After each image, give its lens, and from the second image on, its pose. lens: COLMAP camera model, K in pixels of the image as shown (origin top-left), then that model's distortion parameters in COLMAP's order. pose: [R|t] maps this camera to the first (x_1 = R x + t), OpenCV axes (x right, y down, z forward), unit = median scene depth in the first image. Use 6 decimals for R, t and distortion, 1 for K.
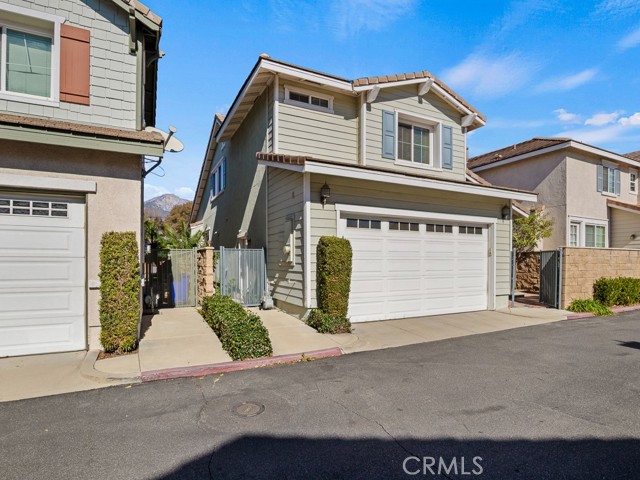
lens RADIAL K [[348.9, 0, 321.0], [0, 348.9, 265.4], [0, 0, 1]] dist [-0.005029, -0.000339]
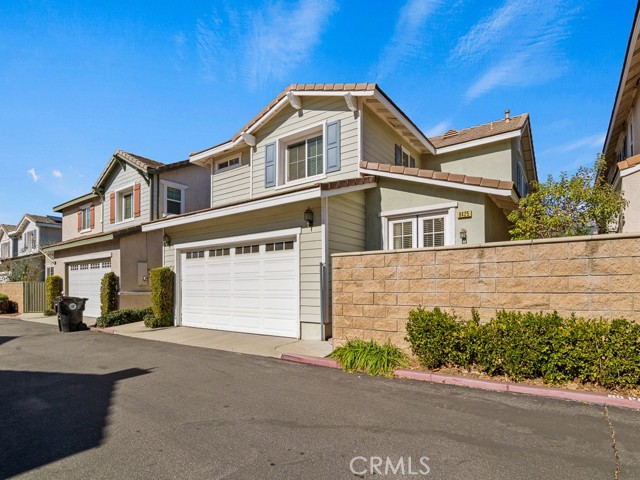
lens RADIAL K [[341.2, 0, 322.1], [0, 341.2, 260.0], [0, 0, 1]] dist [0.083267, -0.000016]
pose [[0.465335, -0.064134, -0.882808, 1.241558], [0.017849, 0.997849, -0.063083, -0.005664], [0.884955, 0.013597, 0.465478, 0.664719]]
